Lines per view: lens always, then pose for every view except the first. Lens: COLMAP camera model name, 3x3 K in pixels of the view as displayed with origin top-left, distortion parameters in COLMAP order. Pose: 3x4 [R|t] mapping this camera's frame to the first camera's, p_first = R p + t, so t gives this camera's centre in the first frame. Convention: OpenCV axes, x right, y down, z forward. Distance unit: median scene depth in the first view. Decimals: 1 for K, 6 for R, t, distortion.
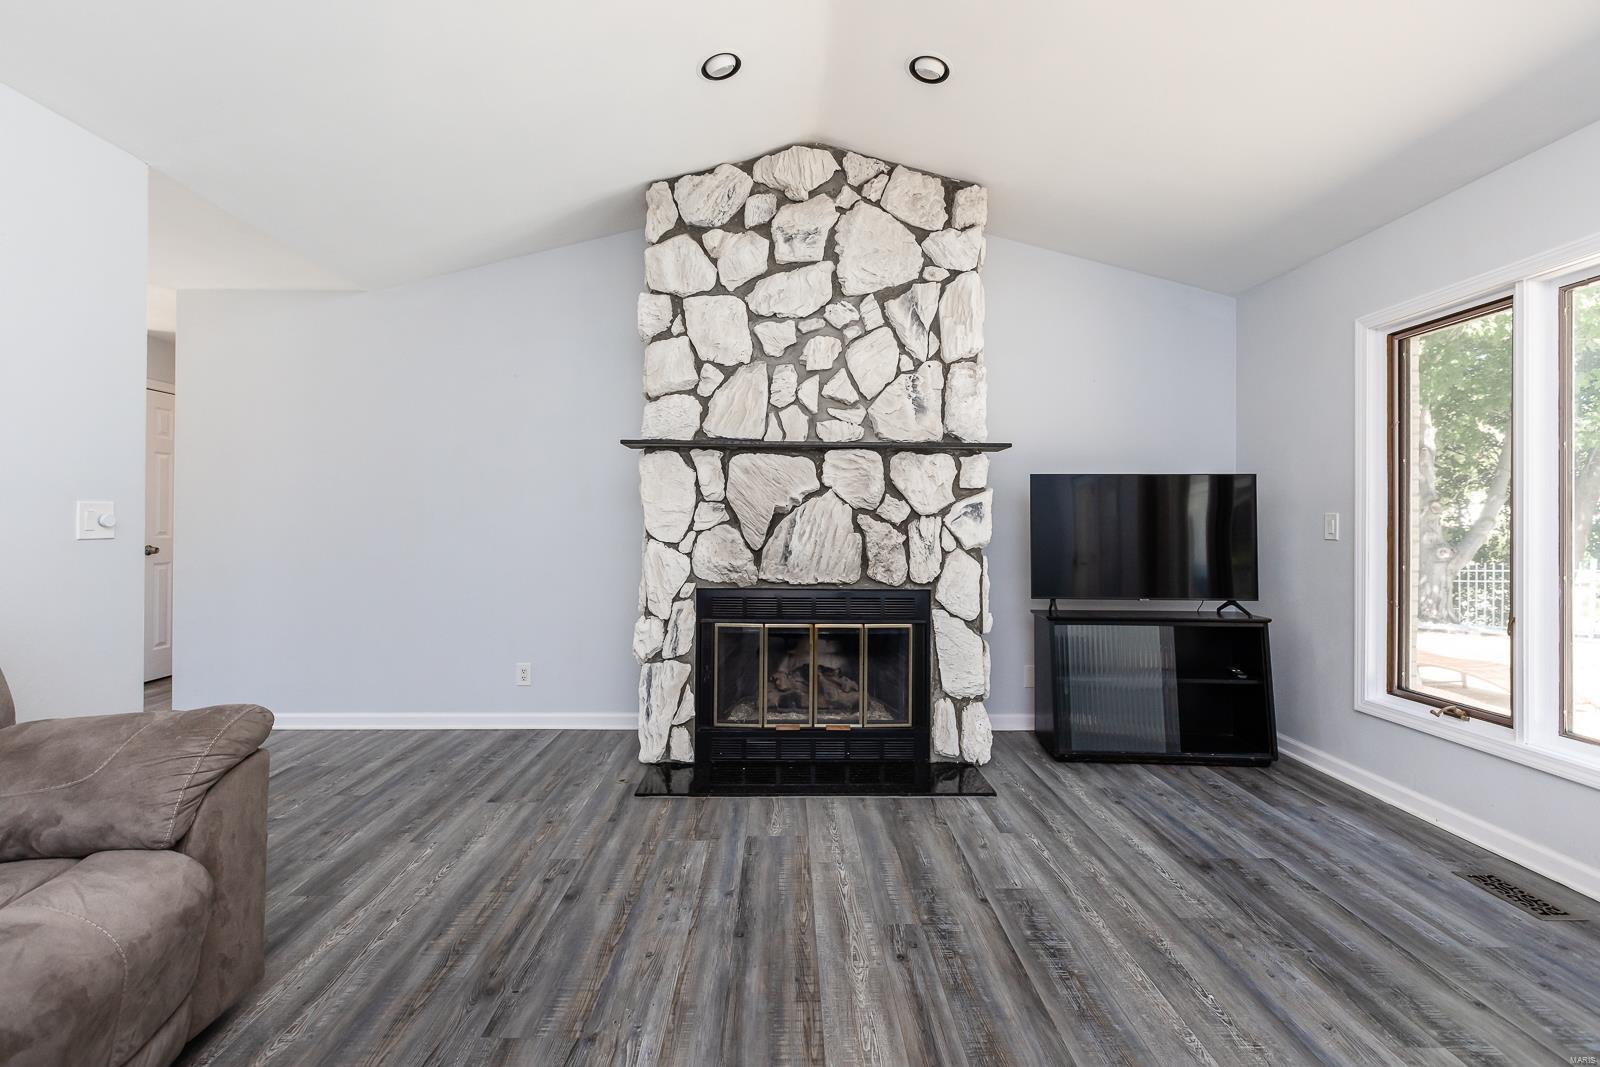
lens RADIAL K [[709.4, 0, 813.1], [0, 709.4, 523.4], [0, 0, 1]] dist [-0.003938, 0.000536]
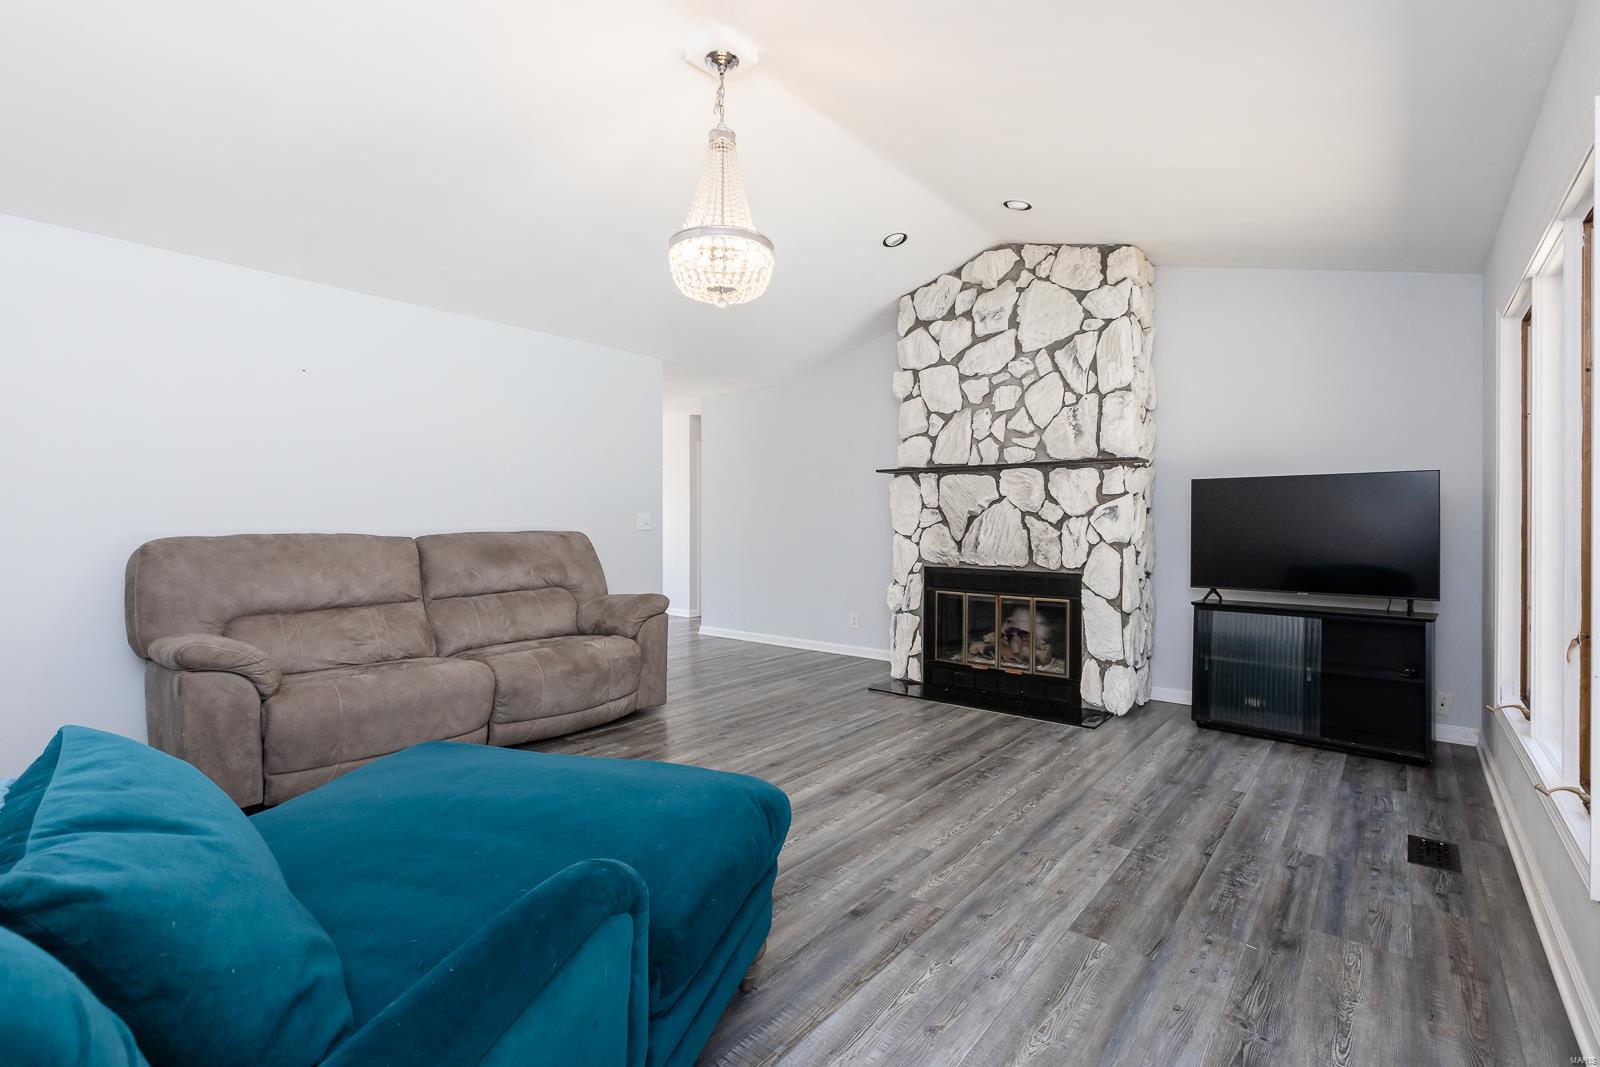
lens RADIAL K [[749.7, 0, 822.4], [0, 749.7, 528.9], [0, 0, 1]] dist [0.010340, -0.002405]
pose [[0.772914, 0.001791, -0.634508, 0.674403], [0.003705, 0.999966, 0.007335, 0.000237], [0.634500, -0.008020, 0.772881, -0.354422]]
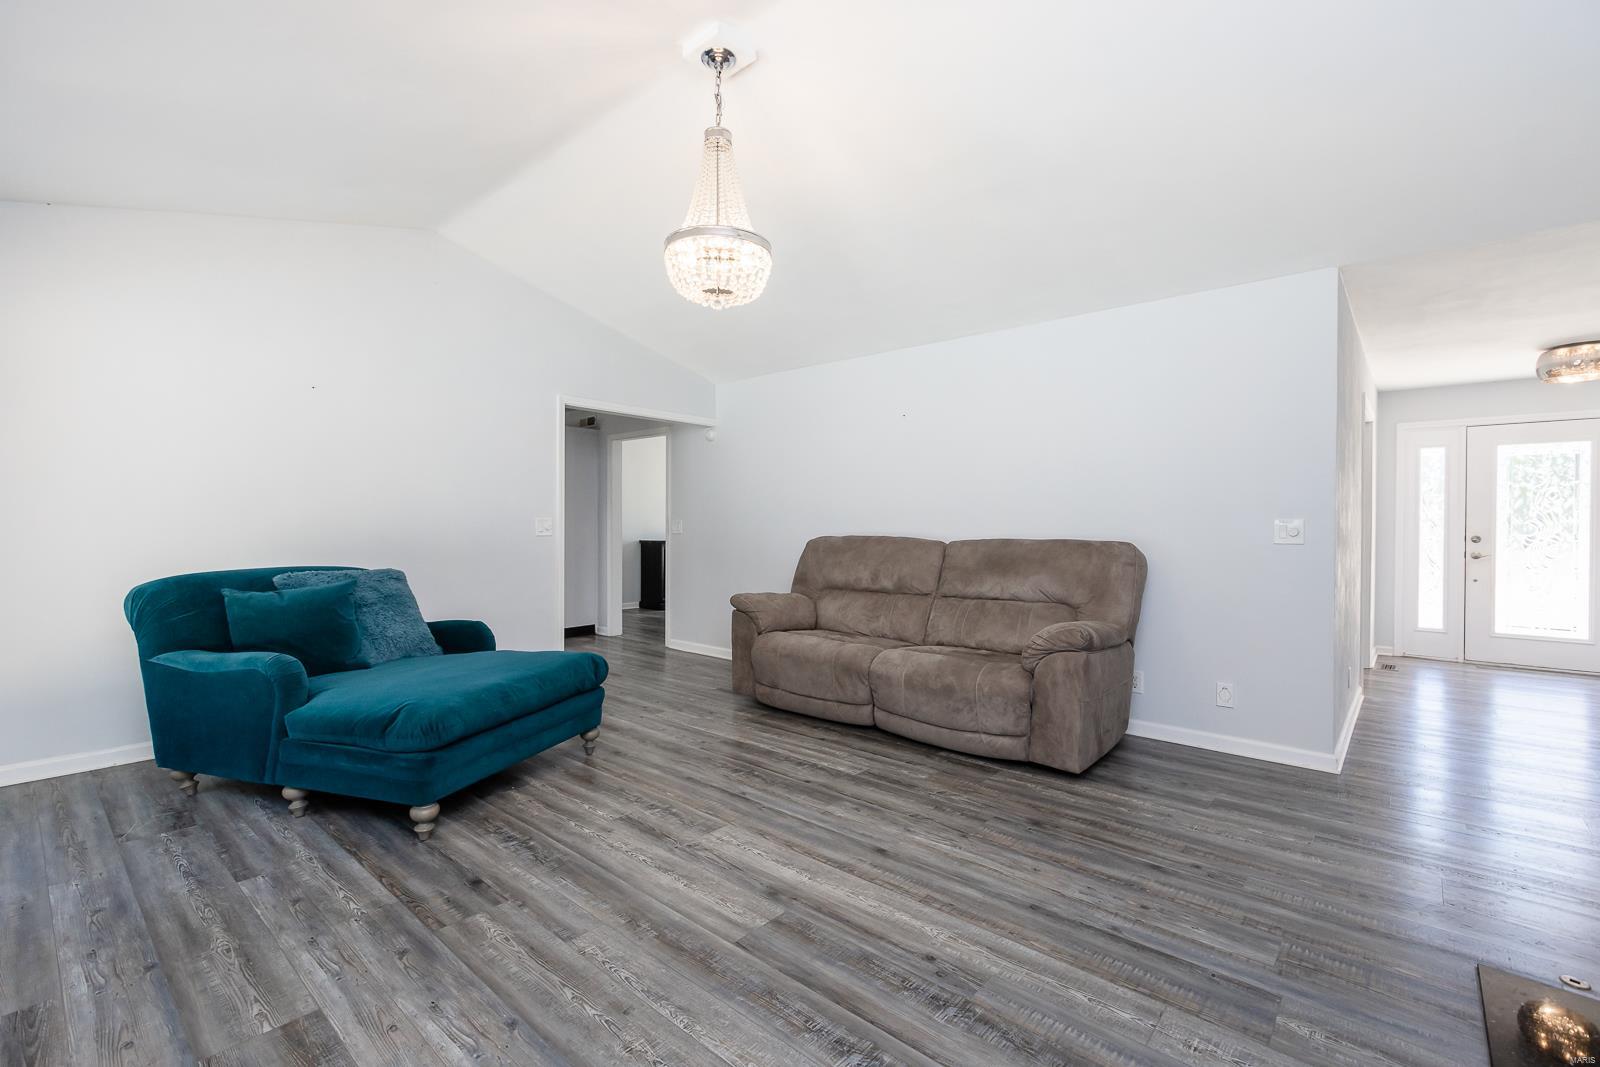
lens RADIAL K [[709.4, 0, 790.2], [0, 709.4, 531.1], [0, 0, 1]] dist [-0.003938, 0.000536]
pose [[-0.692418, -0.005414, -0.721476, 0.564660], [-0.010838, 0.999937, 0.002898, -0.003025], [0.721415, 0.009826, -0.692433, 0.873056]]
